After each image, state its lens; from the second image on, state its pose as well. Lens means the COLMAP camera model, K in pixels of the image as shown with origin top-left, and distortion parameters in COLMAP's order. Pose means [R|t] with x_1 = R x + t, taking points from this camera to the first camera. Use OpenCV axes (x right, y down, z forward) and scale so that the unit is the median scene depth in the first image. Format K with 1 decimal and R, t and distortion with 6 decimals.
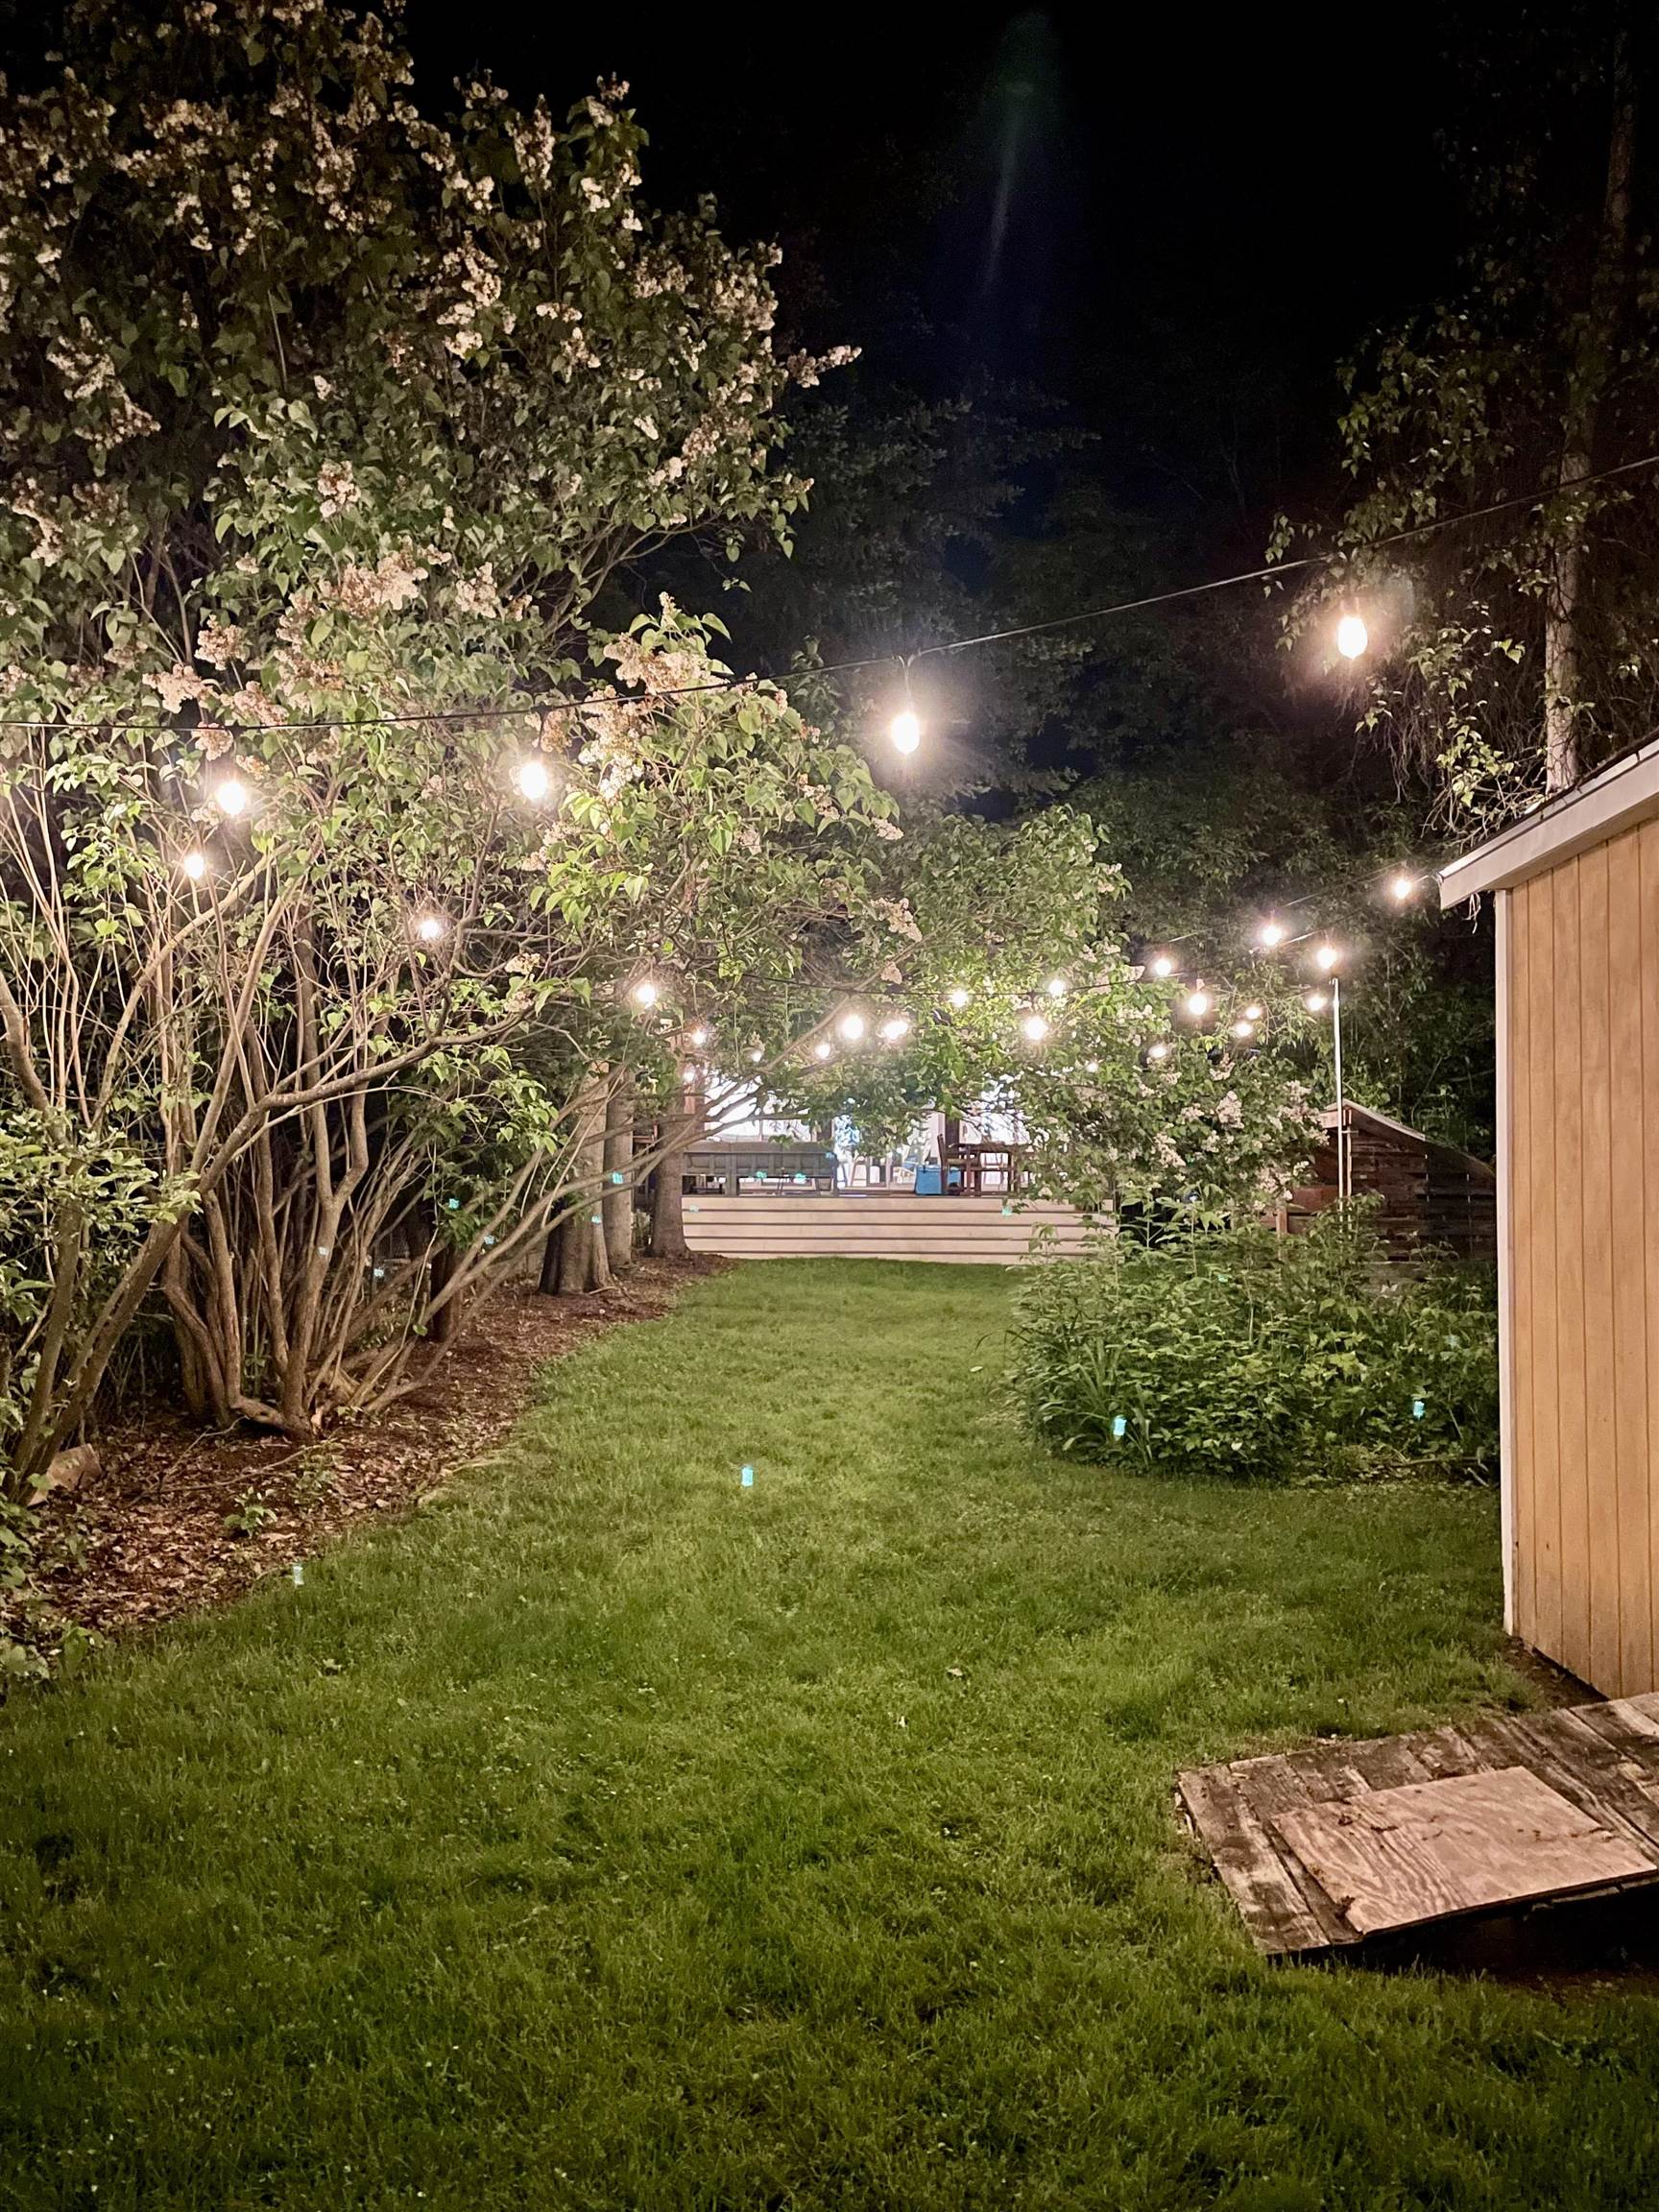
lens RADIAL K [[1682.8, 0, 829.5], [0, 1682.8, 1106.0], [0, 0, 1]] dist [0.038671, -0.001793]
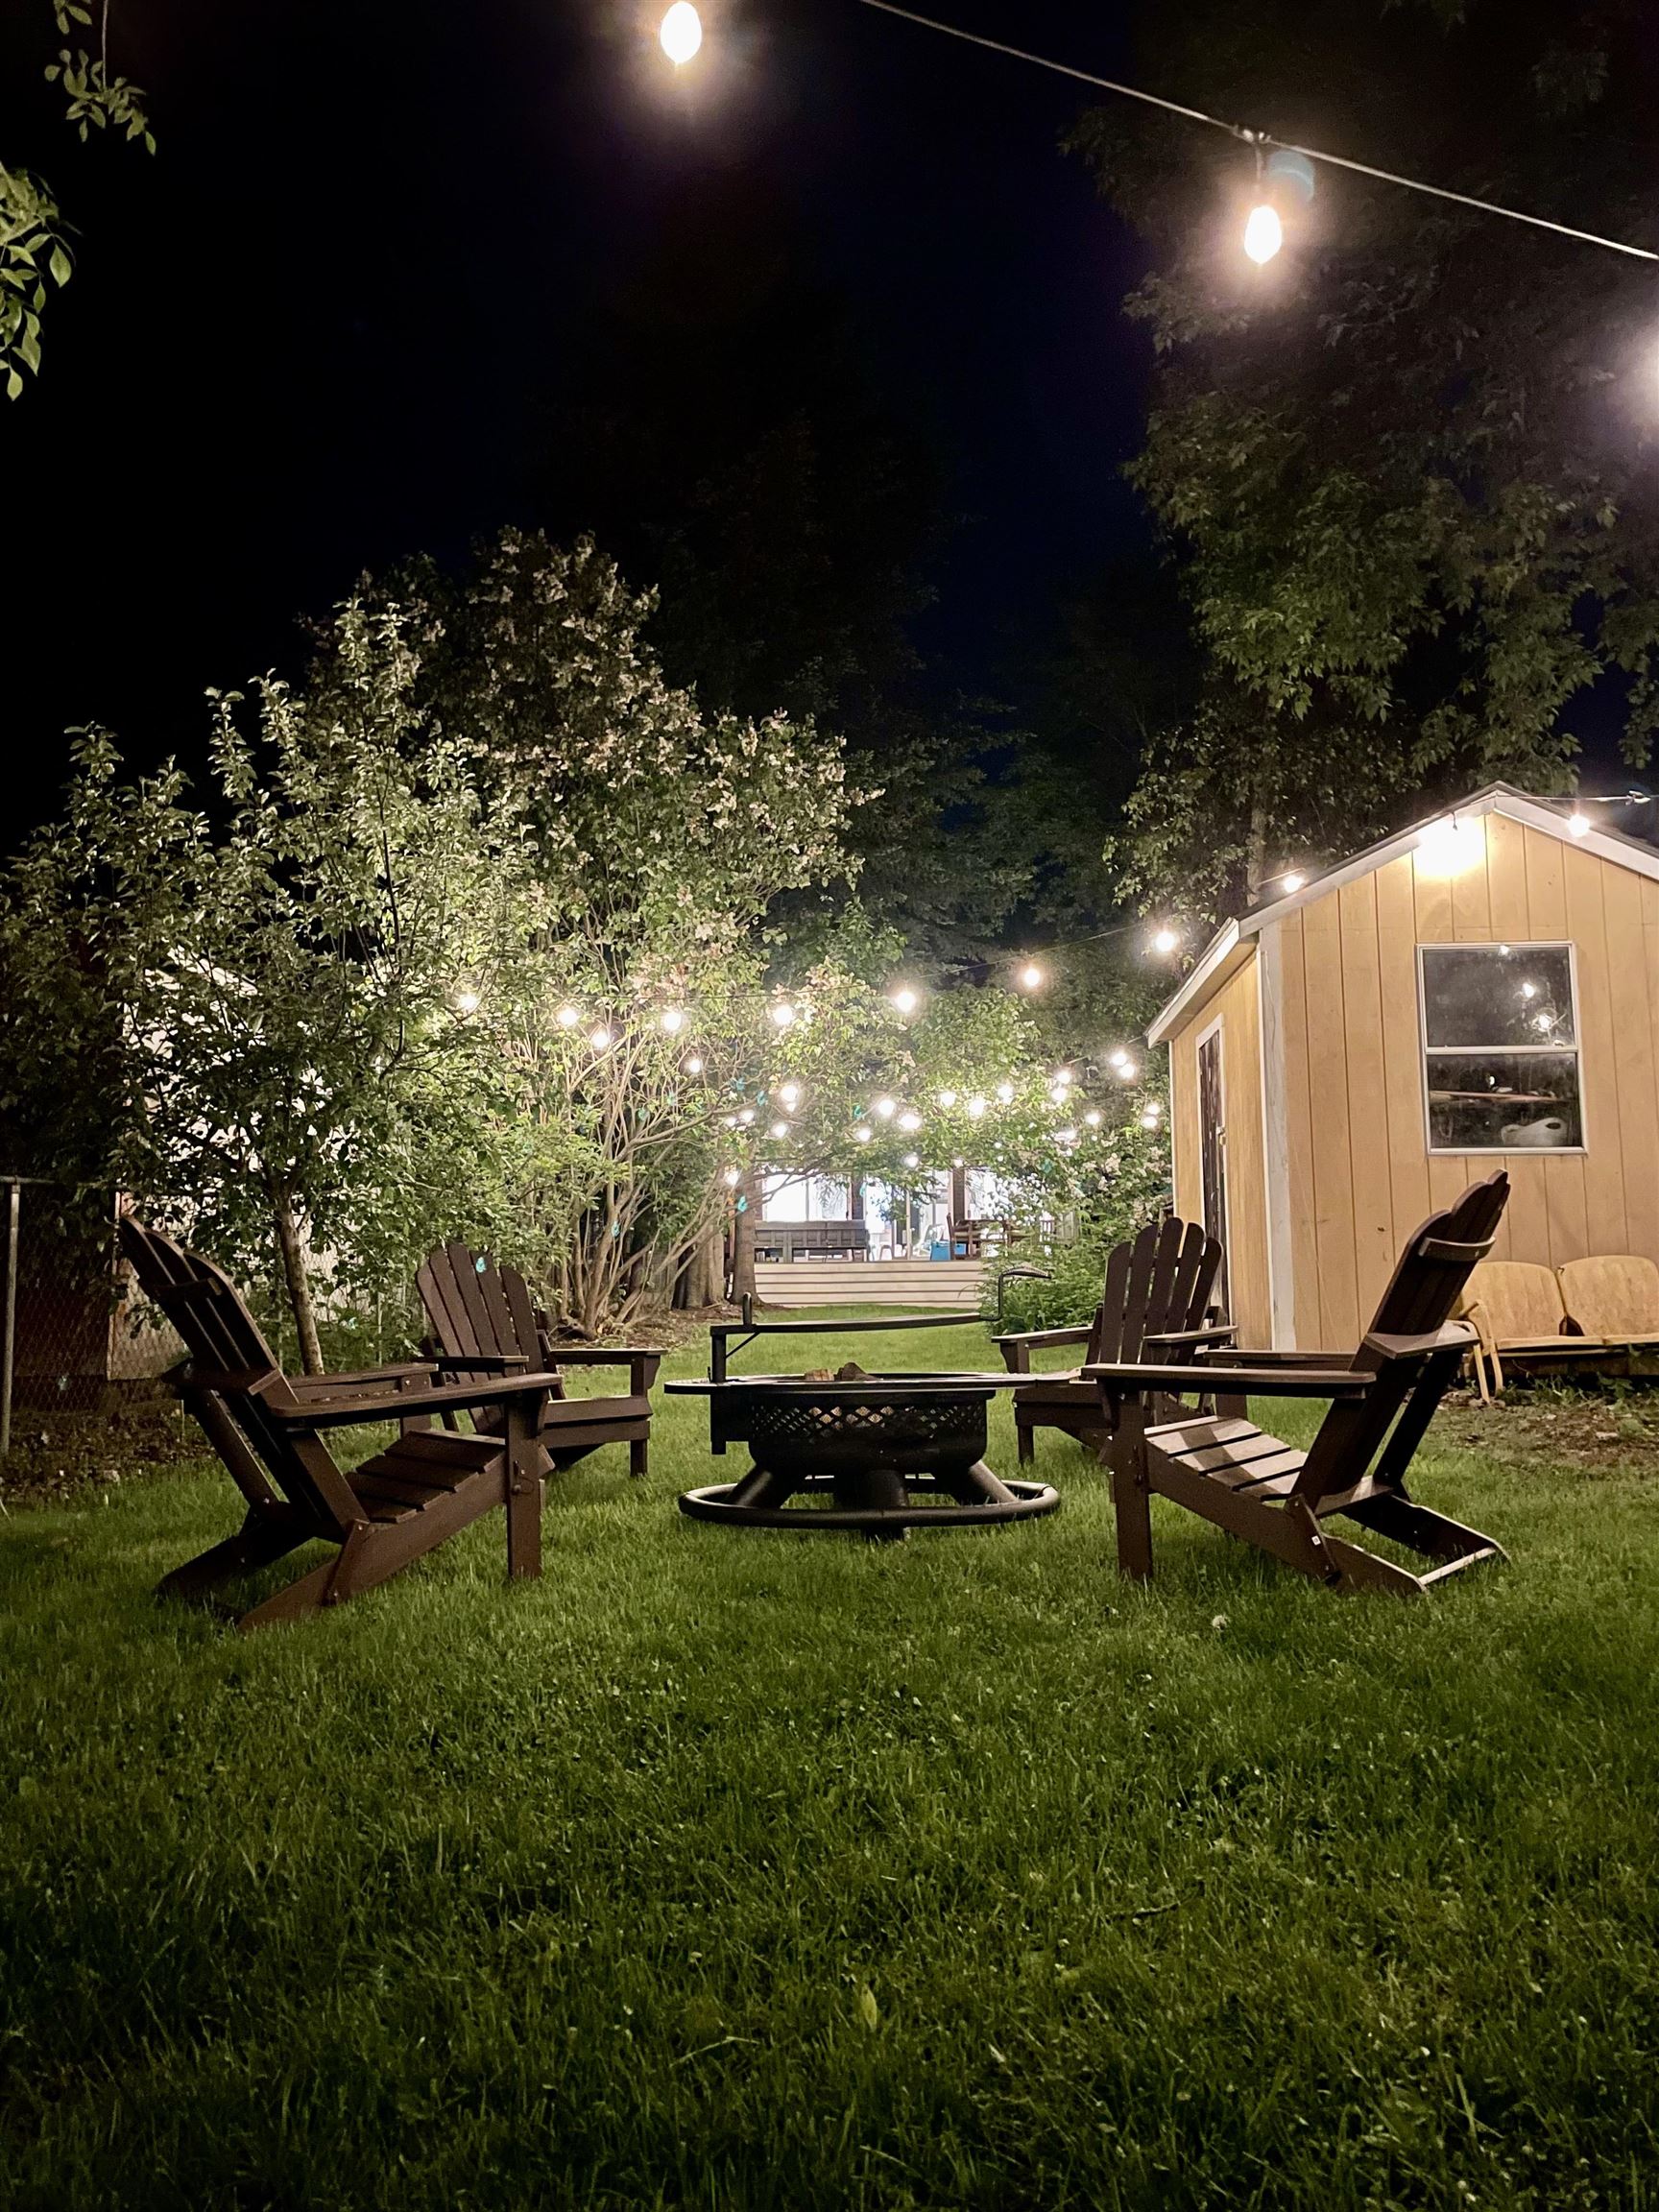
lens RADIAL K [[1682.8, 0, 829.5], [0, 1682.8, 1106.0], [0, 0, 1]] dist [0.038671, -0.001793]
pose [[0.999769, -0.018046, -0.011643, -0.027314], [0.017136, 0.997108, -0.074043, 0.084254], [0.012946, 0.073827, 0.997187, -0.877576]]
